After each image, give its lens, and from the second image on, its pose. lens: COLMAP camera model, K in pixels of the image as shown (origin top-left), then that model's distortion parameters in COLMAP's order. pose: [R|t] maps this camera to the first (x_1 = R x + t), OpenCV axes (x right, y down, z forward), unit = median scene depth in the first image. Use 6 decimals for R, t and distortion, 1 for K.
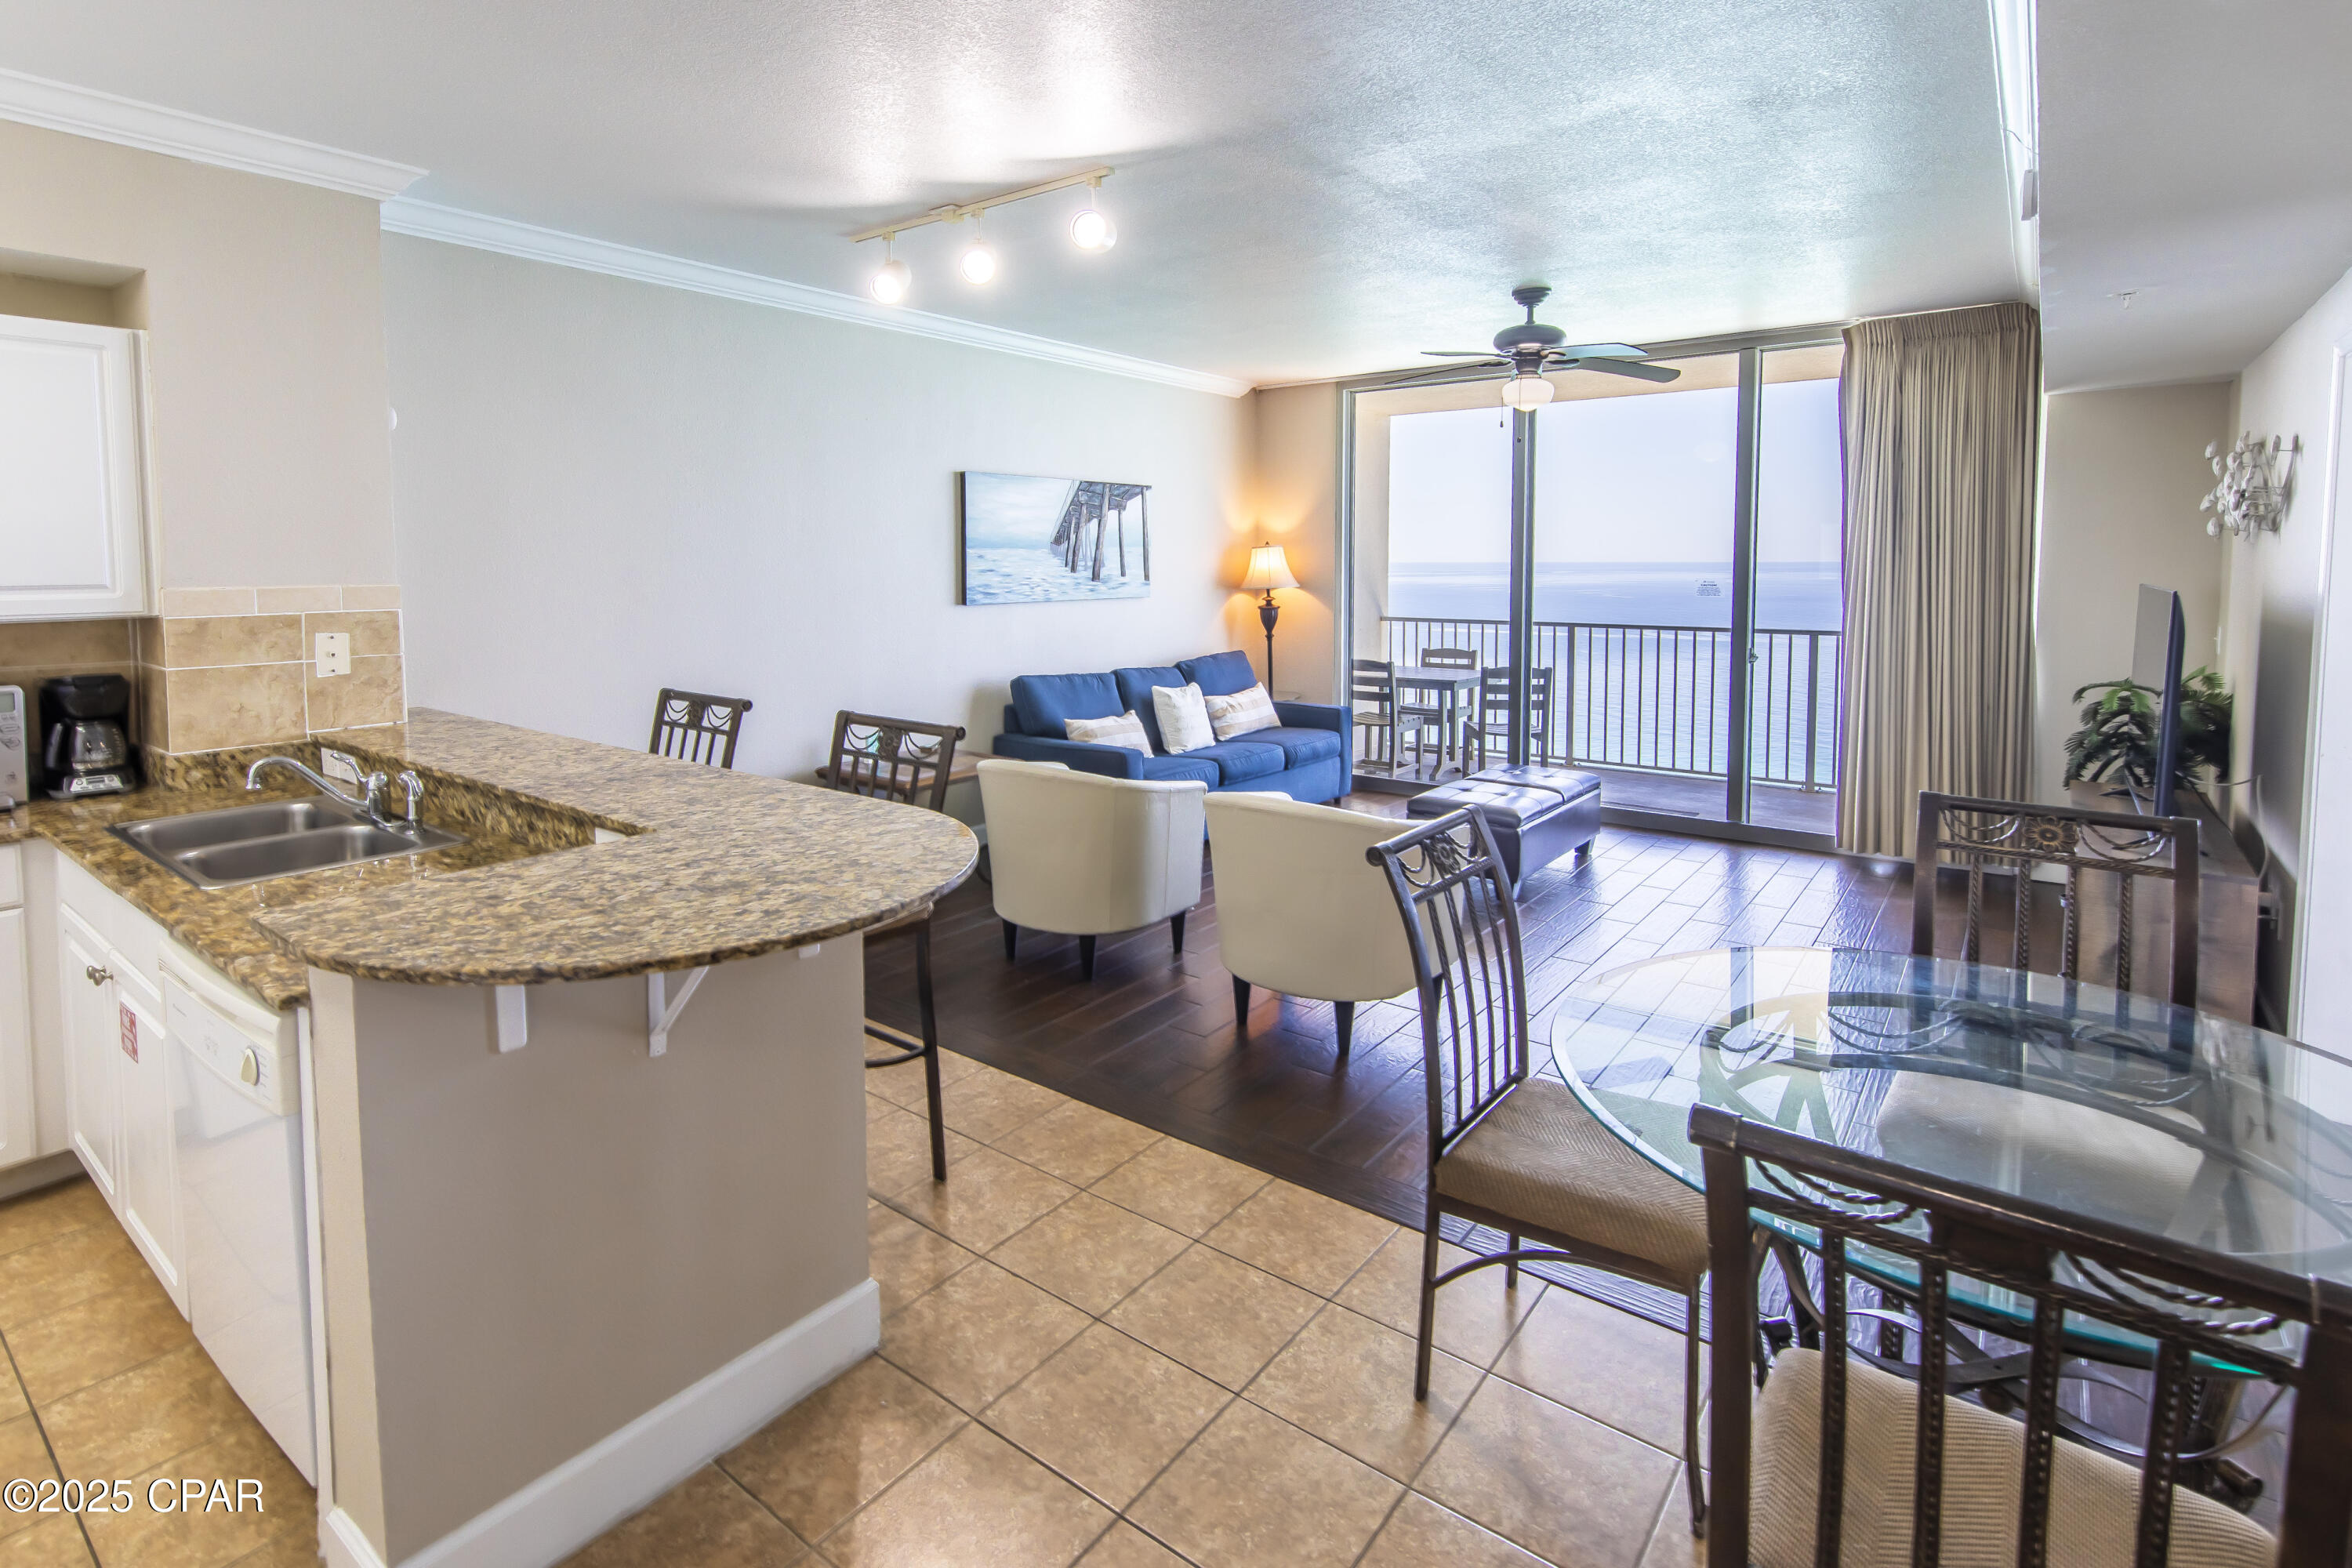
lens RADIAL K [[1160.5, 0, 1149.2], [0, 1160.5, 626.7], [0, 0, 1]] dist [0.003755, -0.000684]
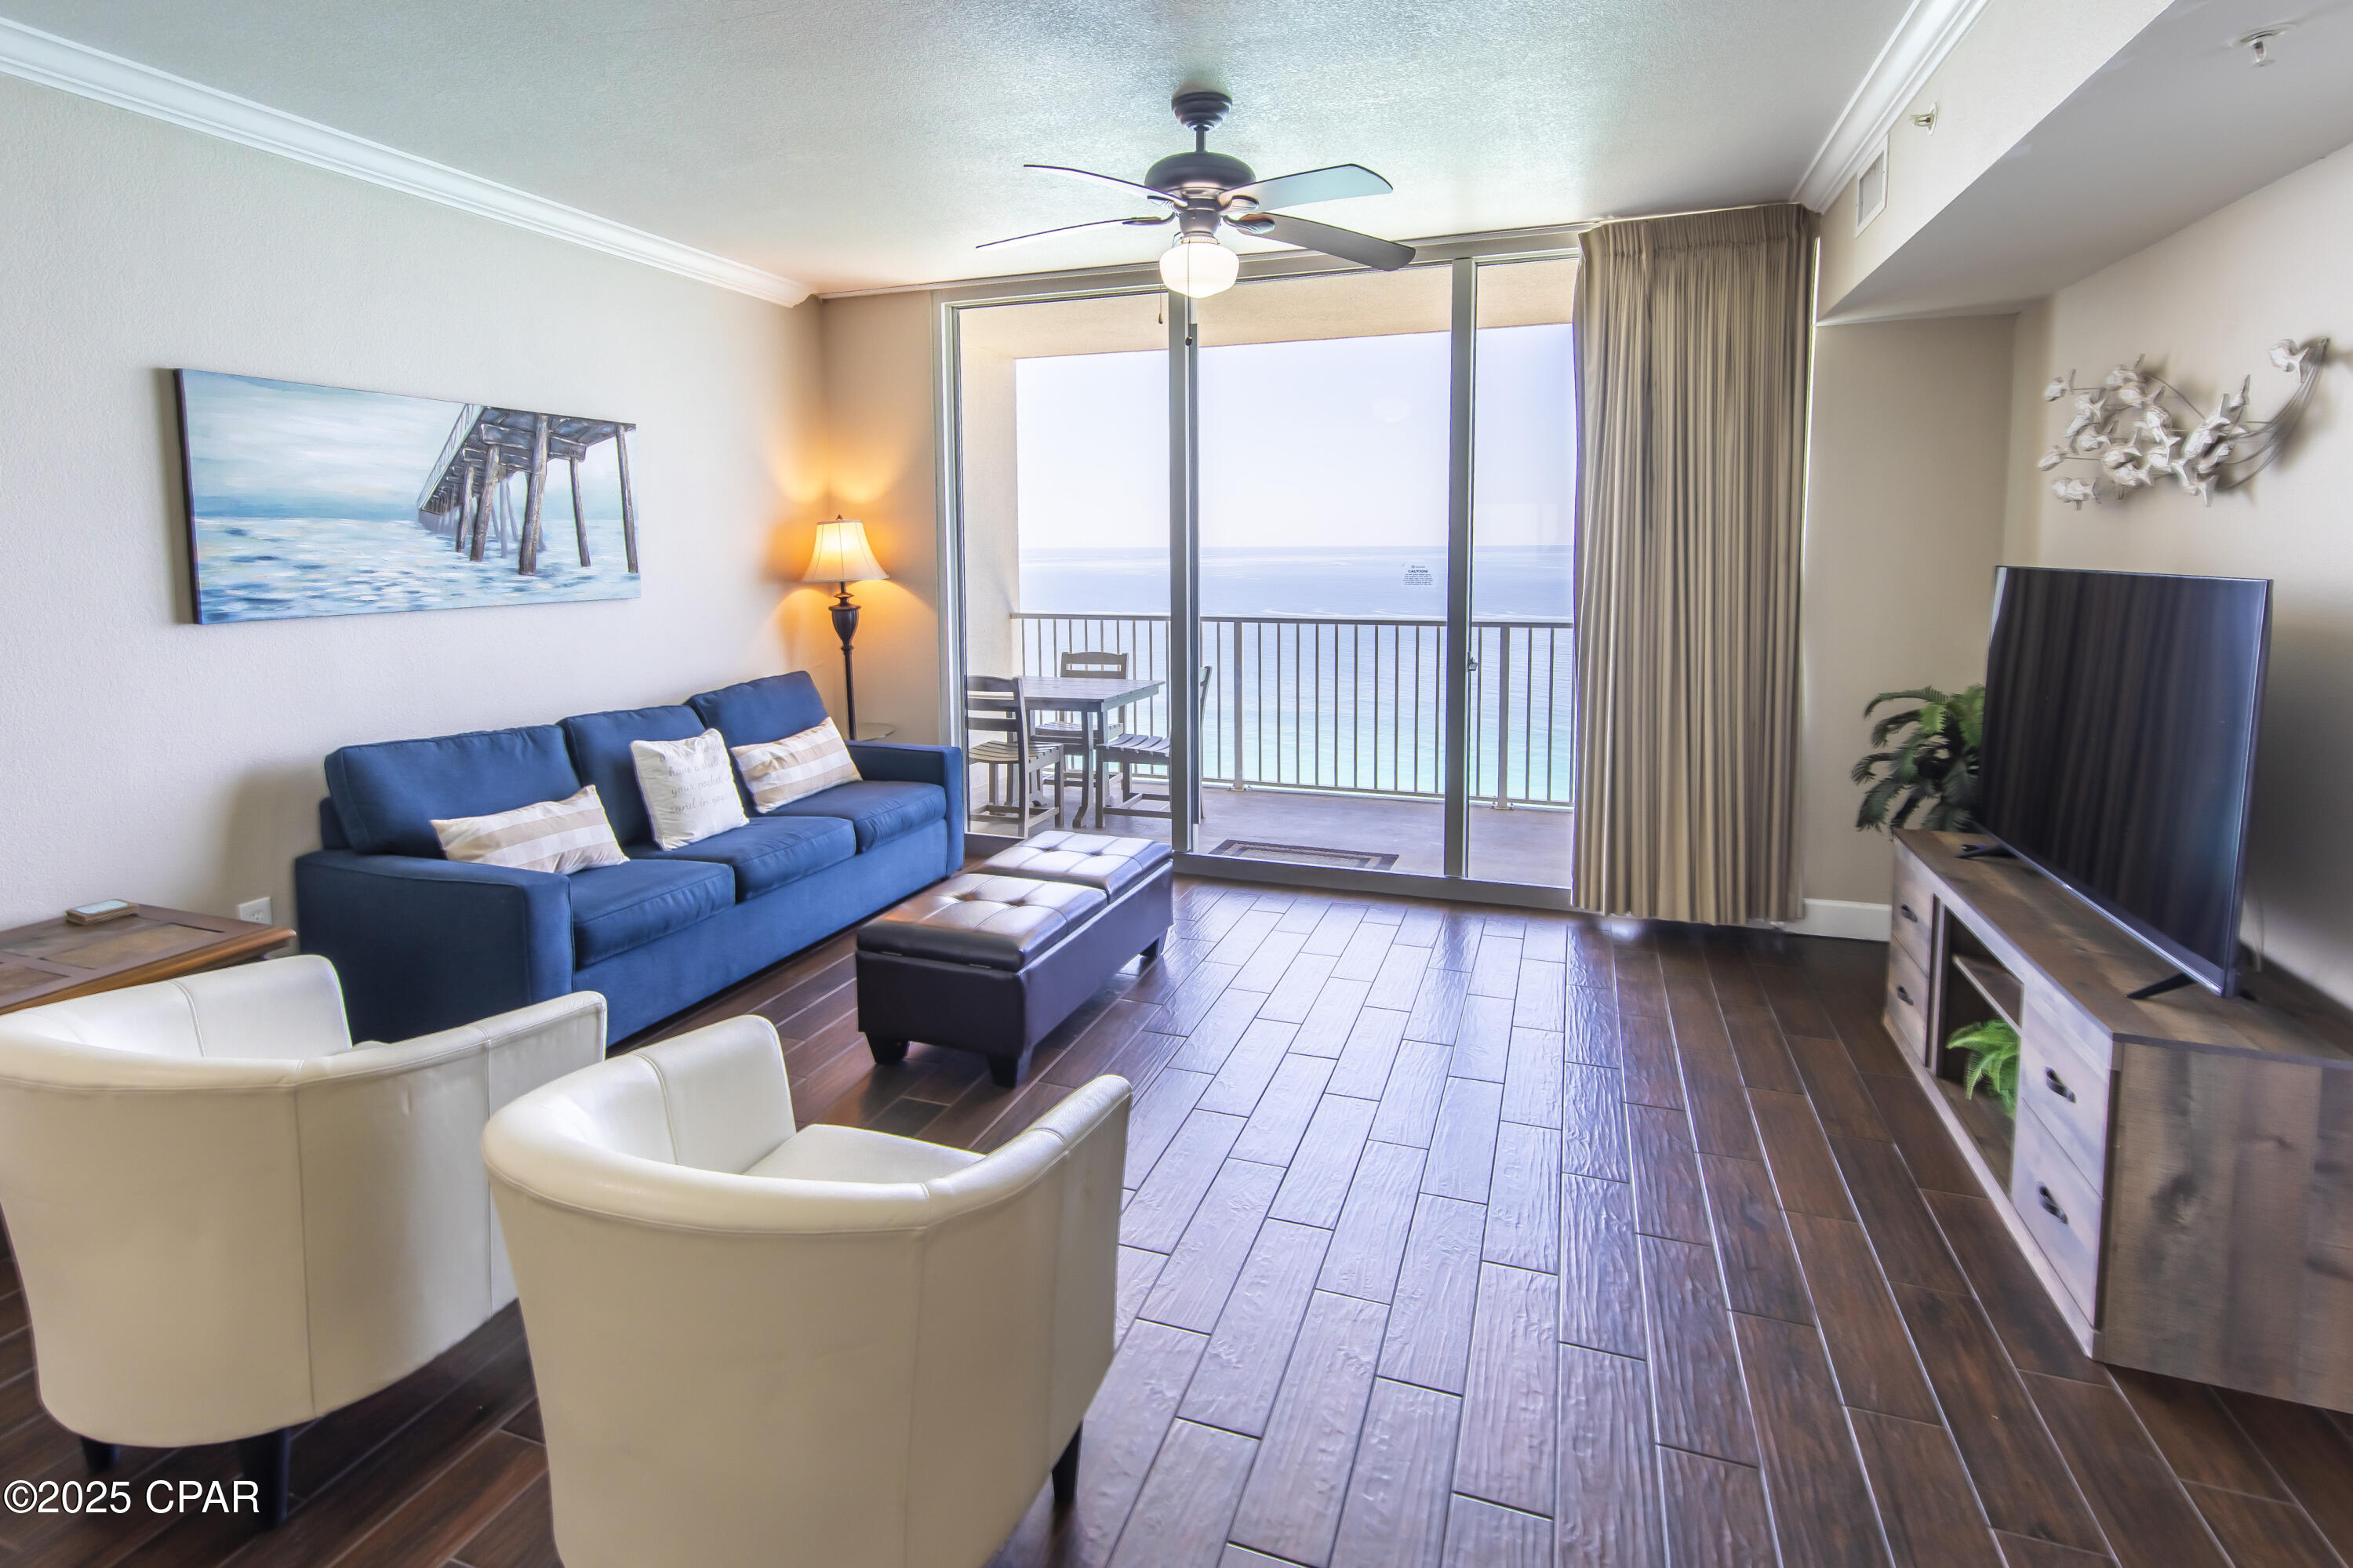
lens RADIAL K [[1101.4, 0, 1170.2], [0, 1101.4, 651.2], [0, 0, 1]] dist [-0.000023, -0.000228]
pose [[0.950280, -0.032637, 0.309681, 0.093763], [0.020992, 0.998944, 0.040860, -0.015323], [-0.310688, -0.032328, 0.949962, 0.338008]]
